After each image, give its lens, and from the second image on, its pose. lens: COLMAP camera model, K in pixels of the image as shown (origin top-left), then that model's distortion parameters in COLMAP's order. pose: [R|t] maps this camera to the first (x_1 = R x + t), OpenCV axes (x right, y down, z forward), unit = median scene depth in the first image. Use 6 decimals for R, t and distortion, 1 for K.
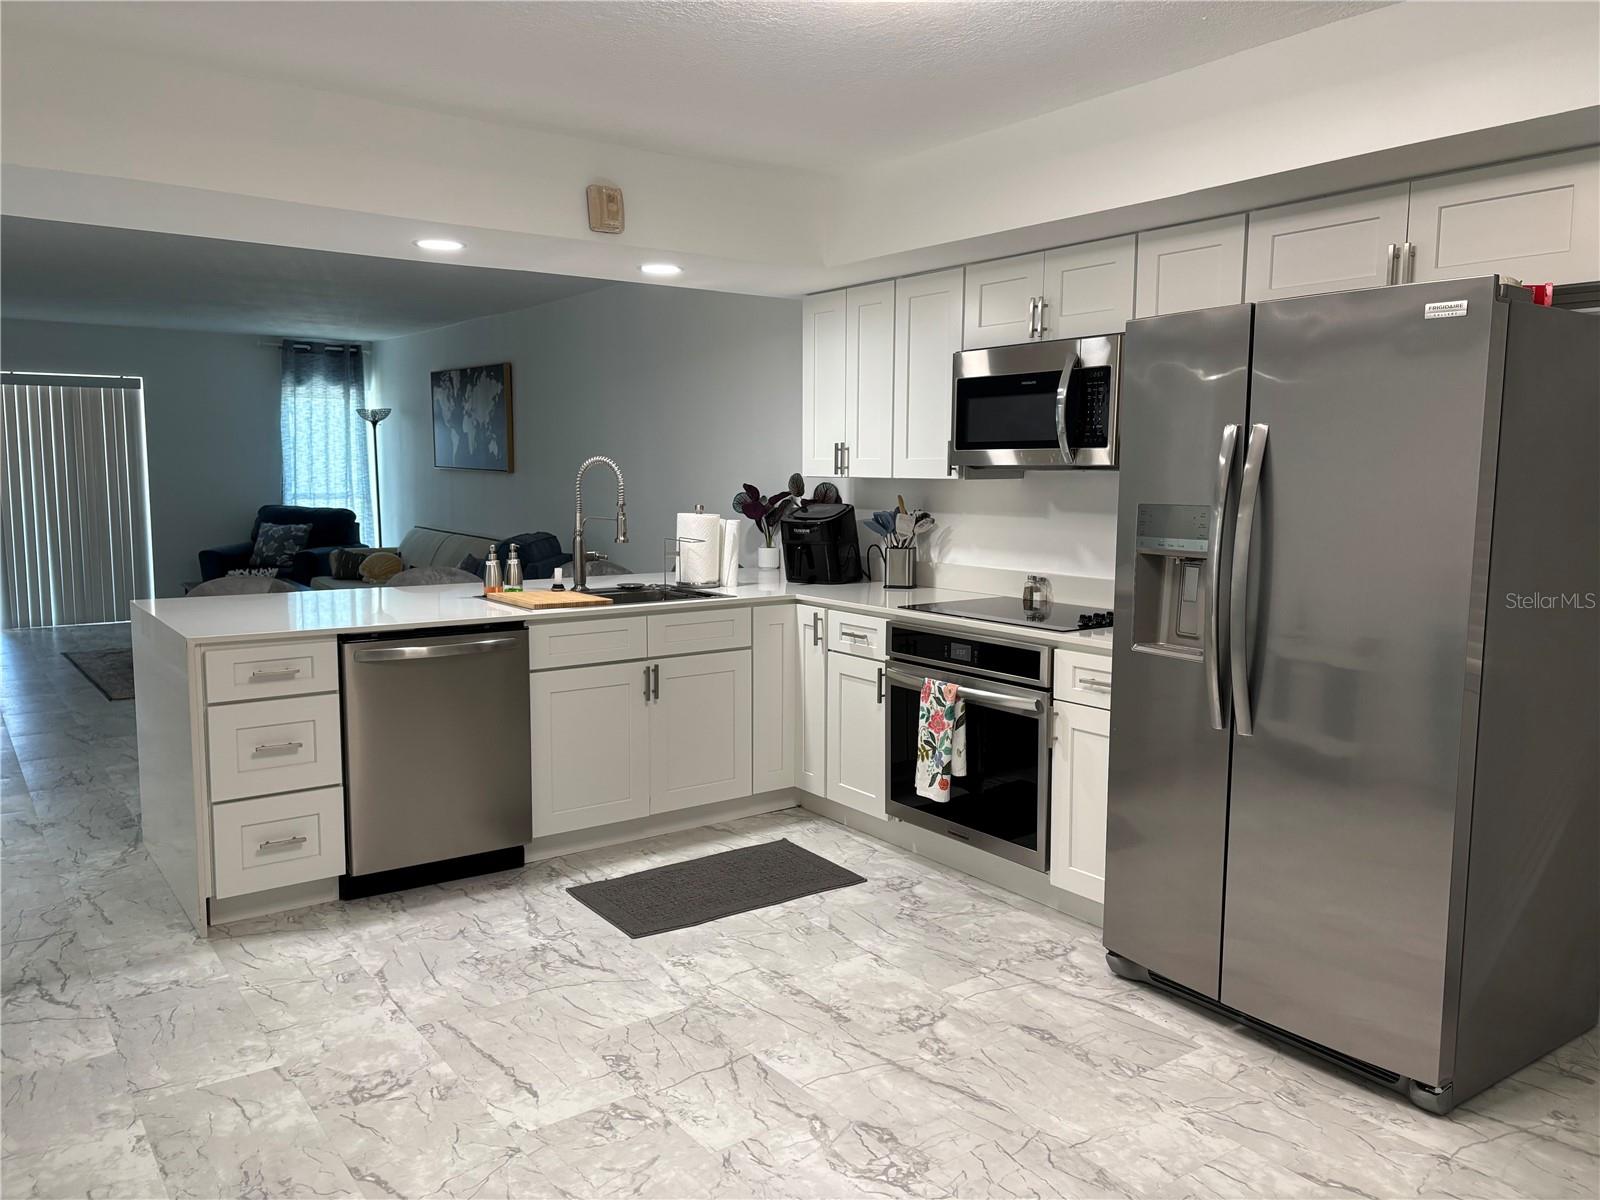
lens RADIAL K [[1211.2, 0, 807.1], [0, 1211.2, 598.2], [0, 0, 1]] dist [0.048591, -0.030125]
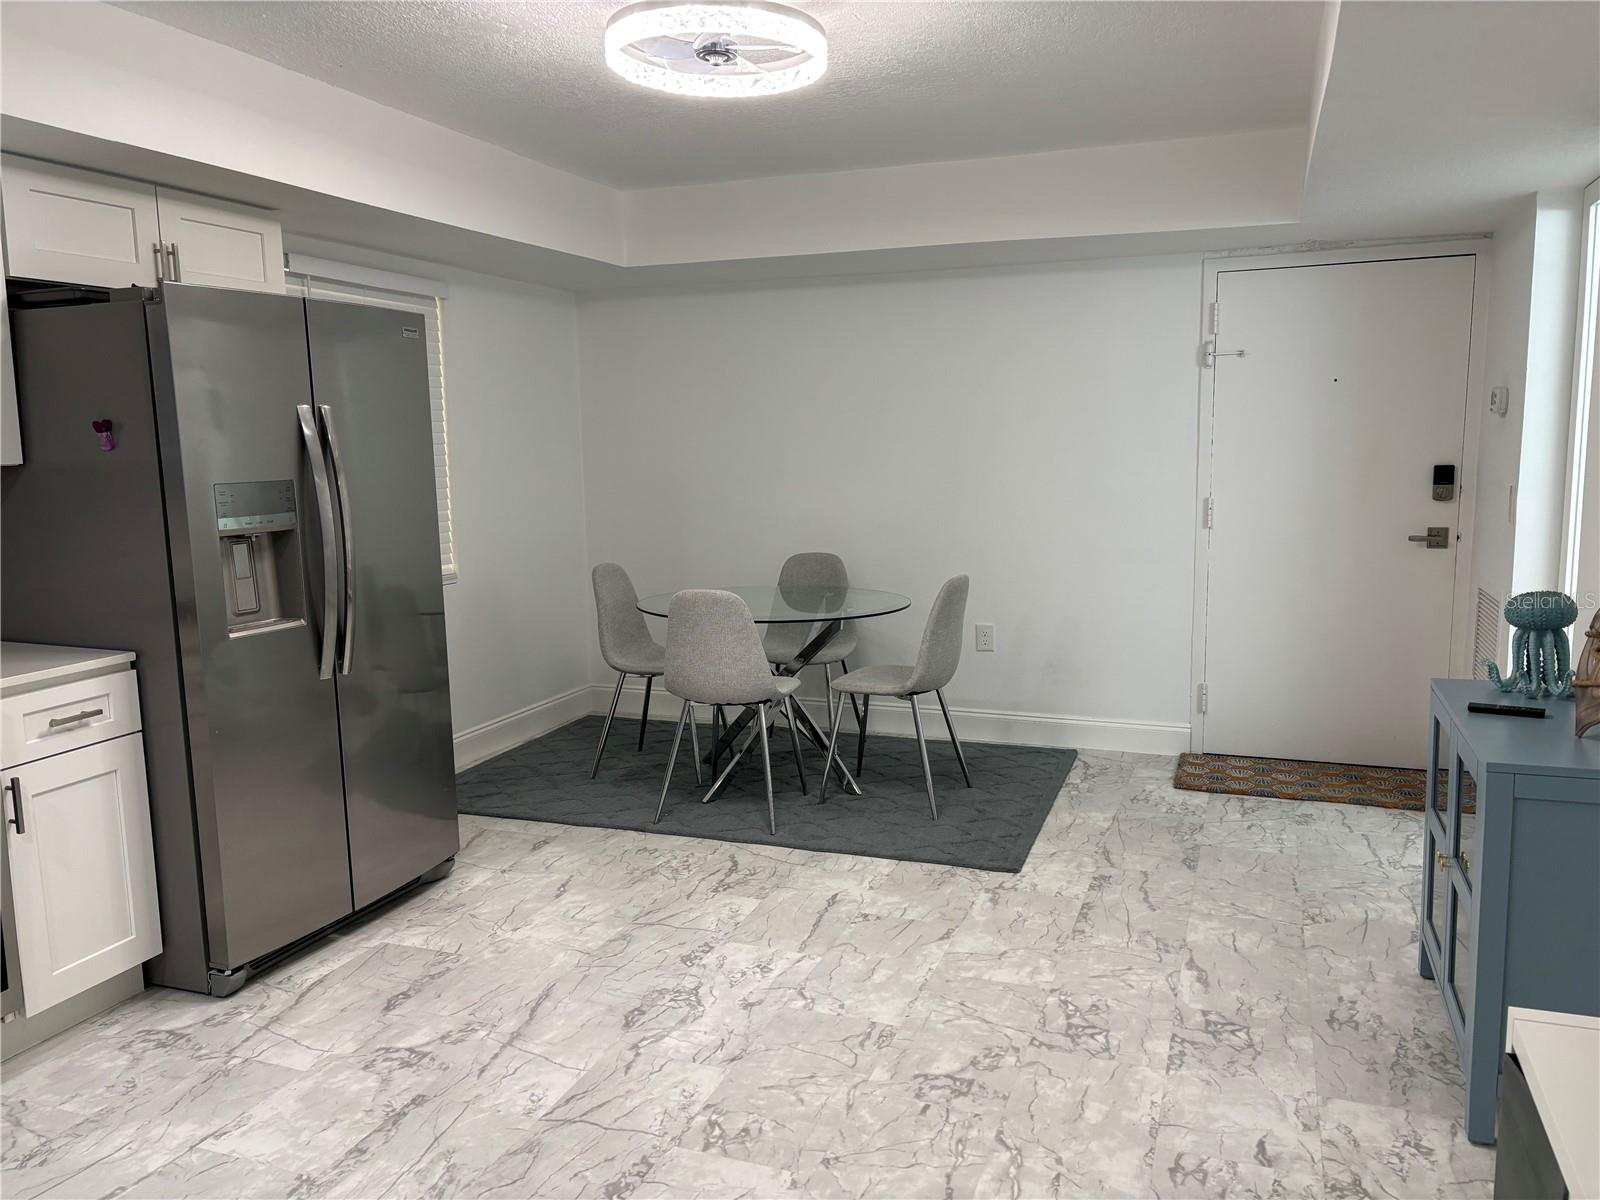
lens RADIAL K [[1211.2, 0, 807.1], [0, 1211.2, 598.2], [0, 0, 1]] dist [0.048591, -0.030125]
pose [[-0.548185, -0.114521, 0.828479, -0.794567], [0.104453, 0.973451, 0.203675, -0.140928], [-0.829809, 0.198189, -0.521669, 1.166720]]
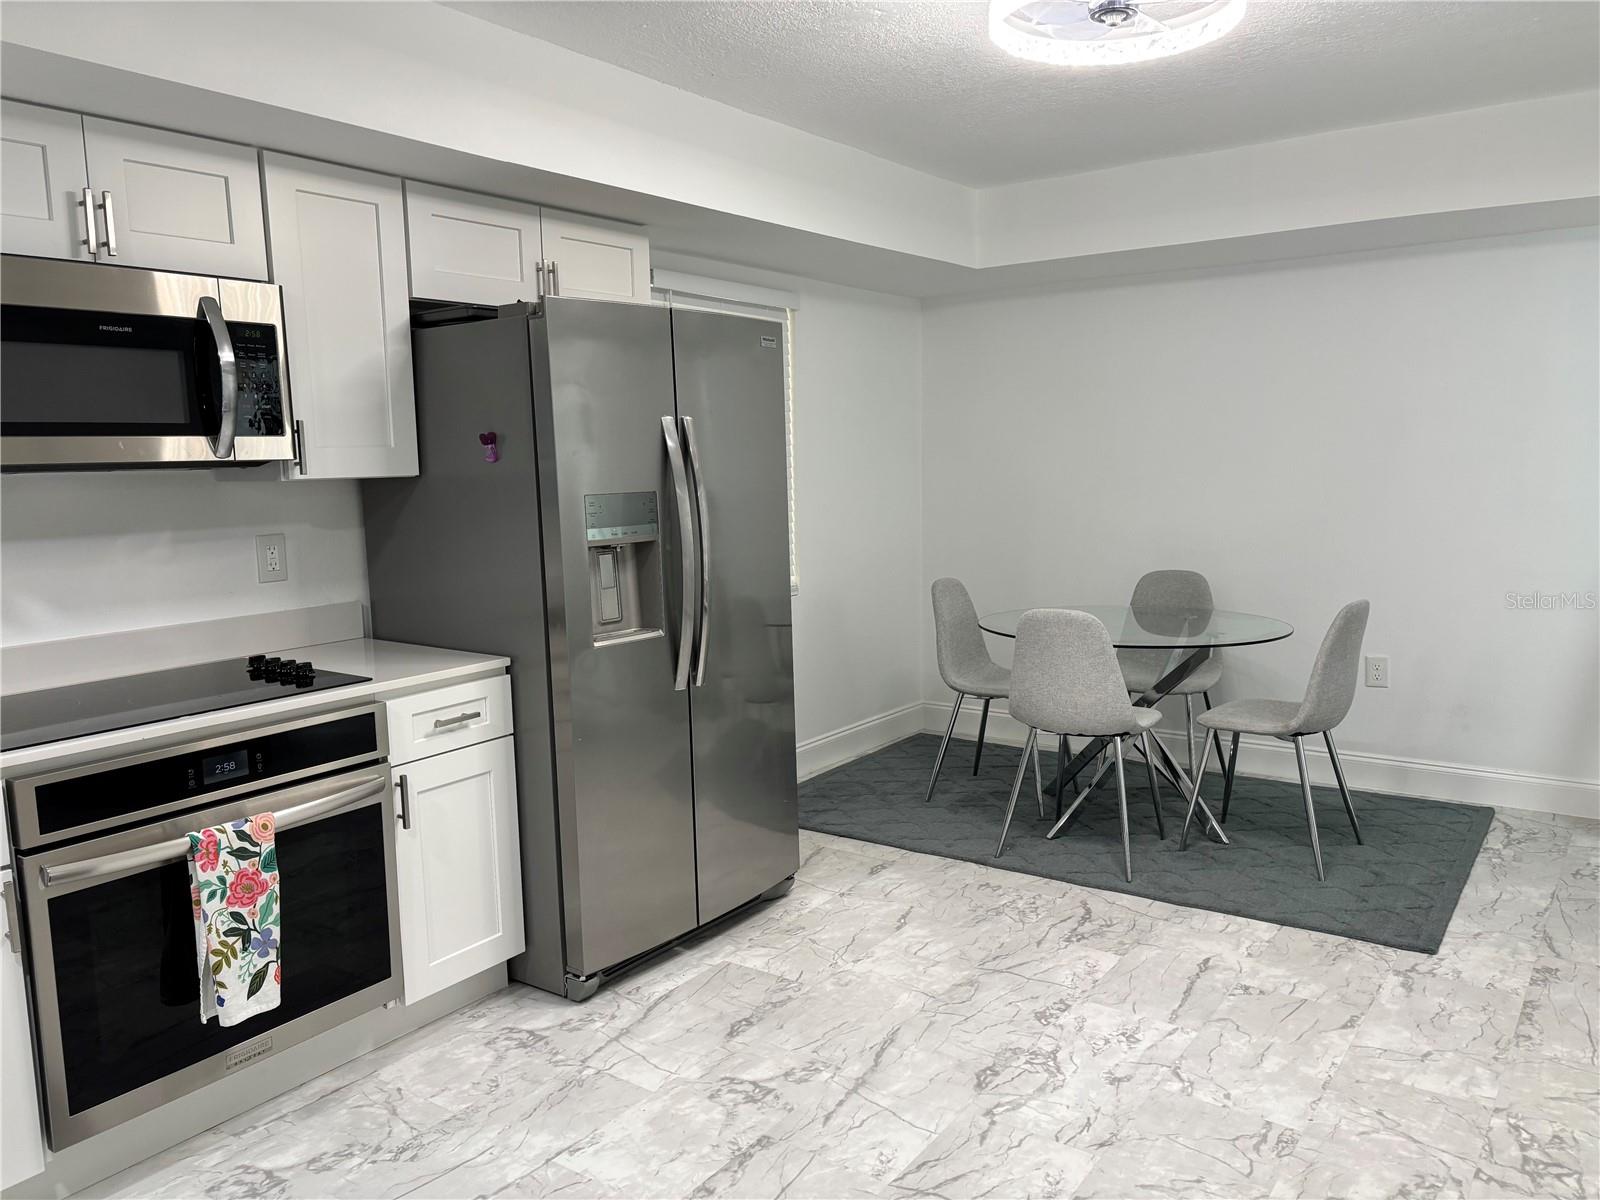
lens RADIAL K [[1211.2, 0, 807.1], [0, 1211.2, 598.2], [0, 0, 1]] dist [0.048591, -0.030125]
pose [[-0.314784, -0.115505, 0.942109, -0.708056], [0.126986, 0.978520, 0.162398, -0.134851], [-0.940631, 0.170755, -0.293355, 1.164576]]
